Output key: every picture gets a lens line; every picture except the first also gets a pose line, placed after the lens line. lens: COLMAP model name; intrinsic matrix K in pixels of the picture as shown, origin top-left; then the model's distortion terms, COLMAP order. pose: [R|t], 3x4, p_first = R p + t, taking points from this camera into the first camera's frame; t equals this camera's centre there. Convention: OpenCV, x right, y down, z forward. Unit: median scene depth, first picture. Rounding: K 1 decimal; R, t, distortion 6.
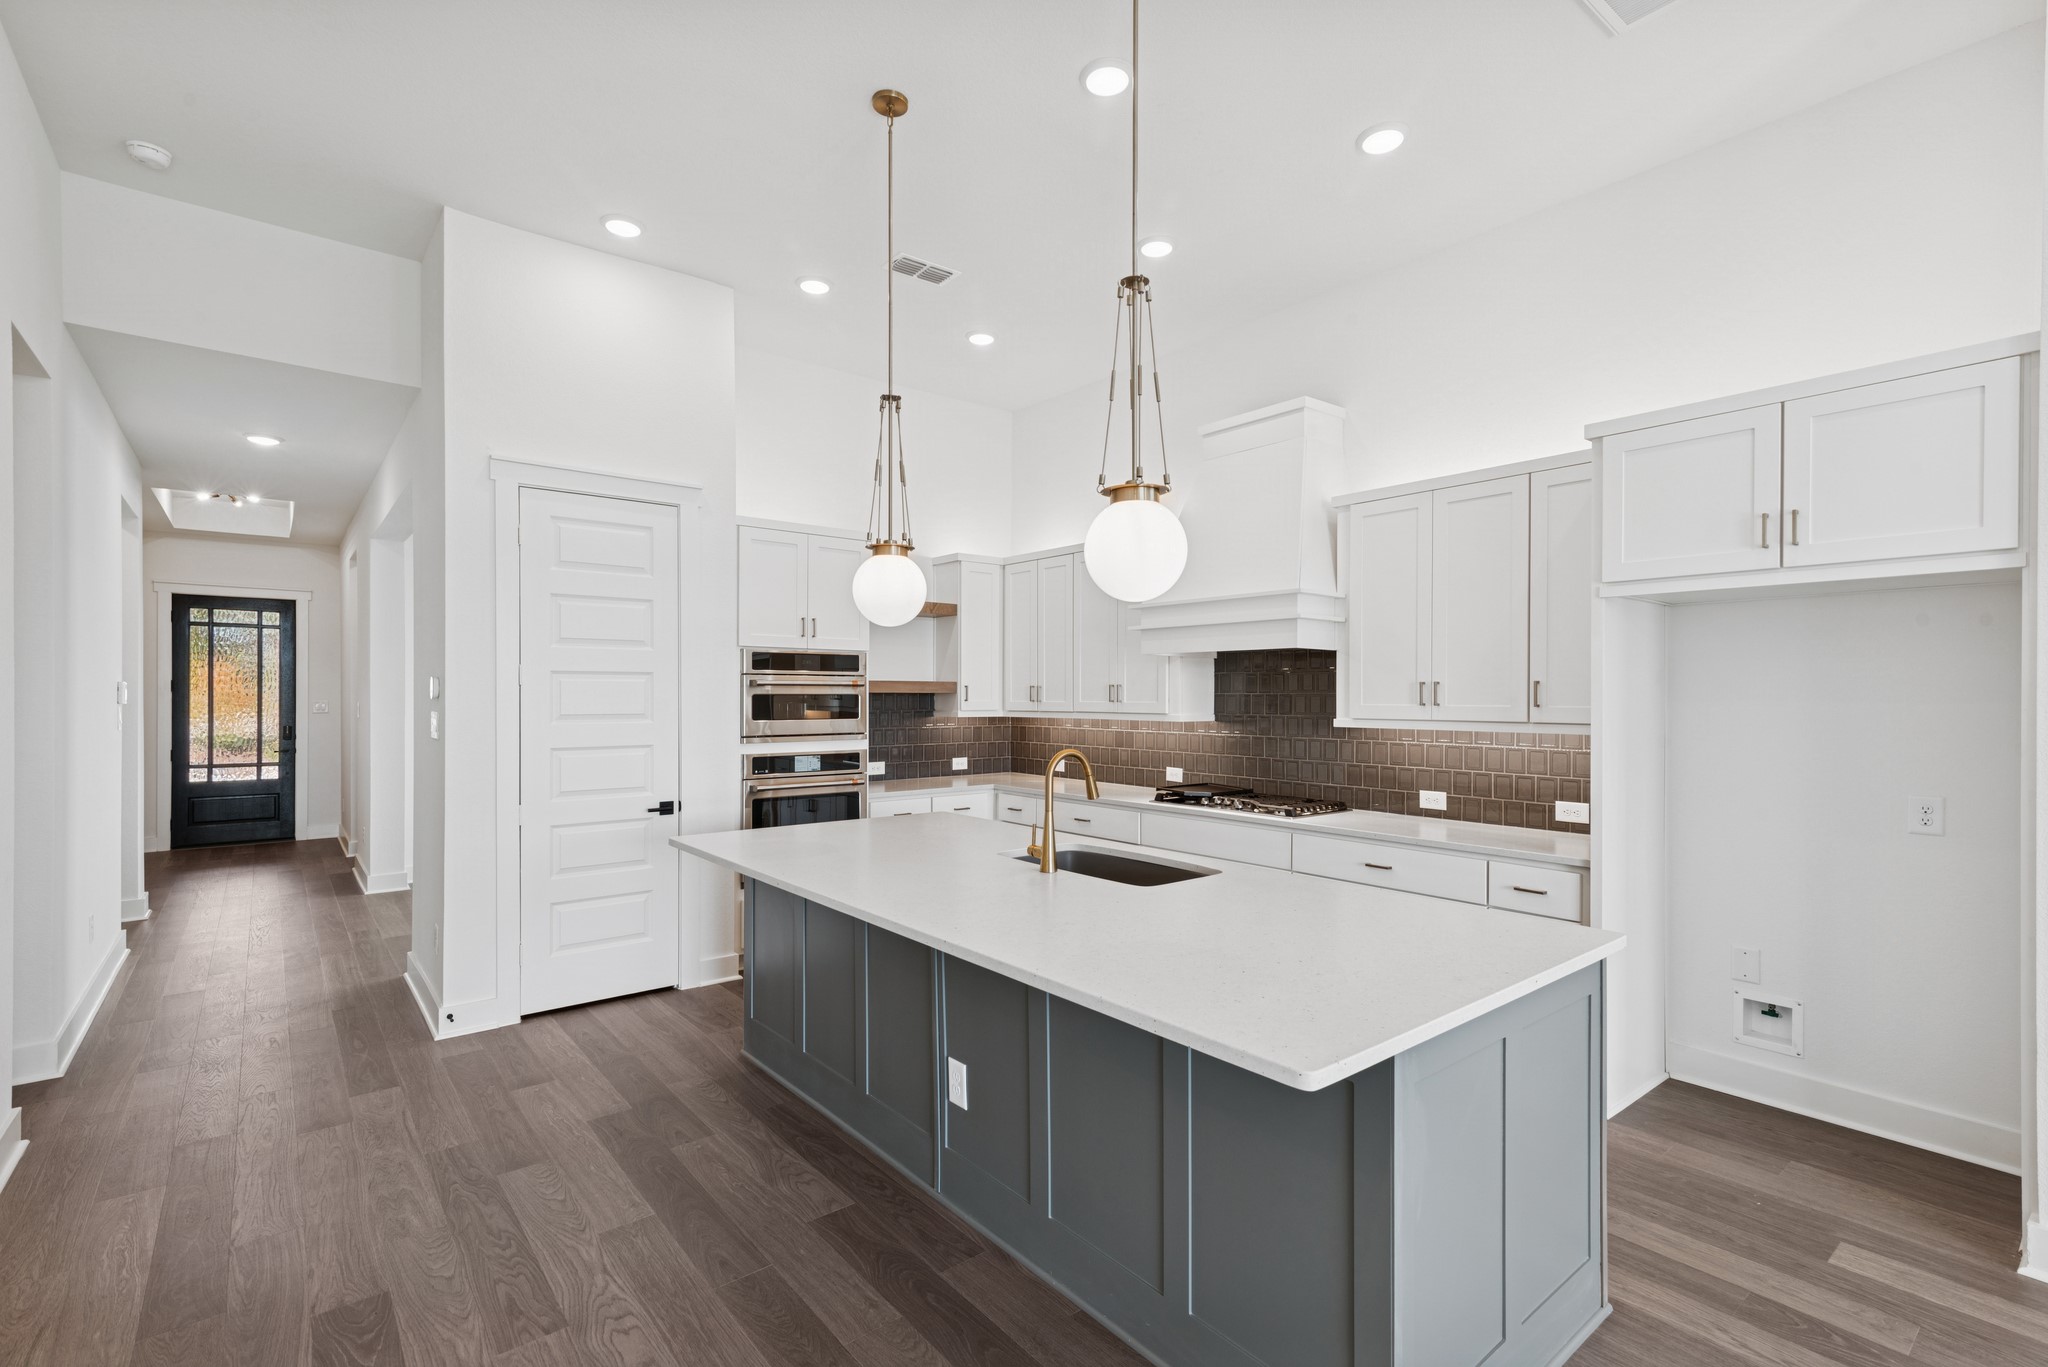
lens RADIAL K [[929.9, 0, 1023.9], [0, 929.9, 698.9], [0, 0, 1]] dist [0.014783, -0.000607]
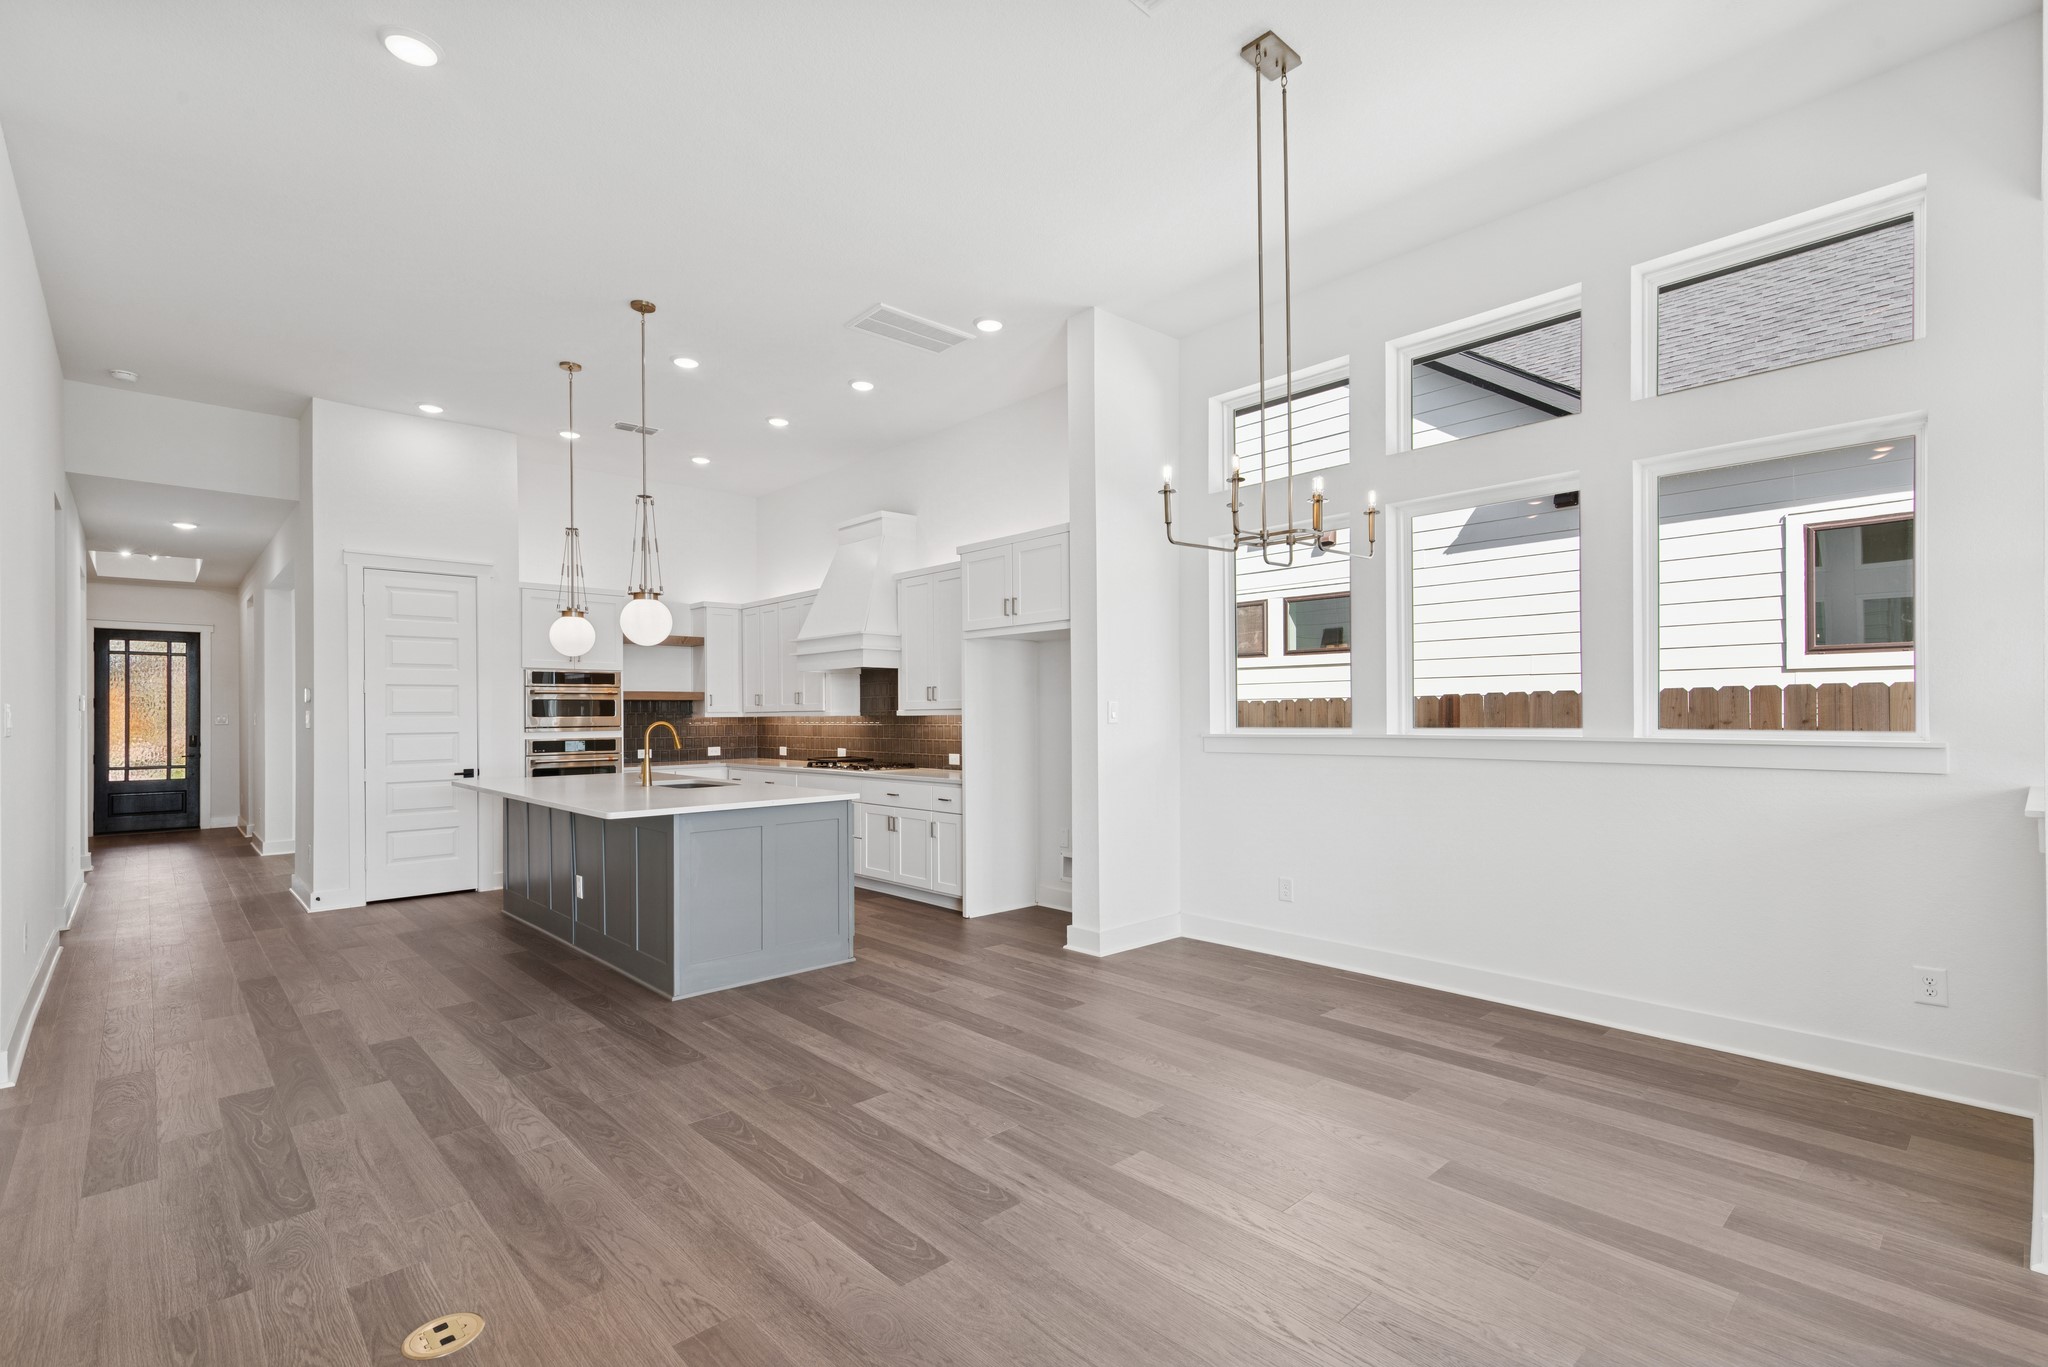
lens RADIAL K [[929.9, 0, 1021.7], [0, 929.9, 708.0], [0, 0, 1]] dist [0.014783, -0.000607]
pose [[0.997510, -0.009849, 0.069834, 0.411623], [0.010582, 0.999893, -0.010144, 0.033922], [-0.069726, 0.010858, 0.997507, -0.591779]]
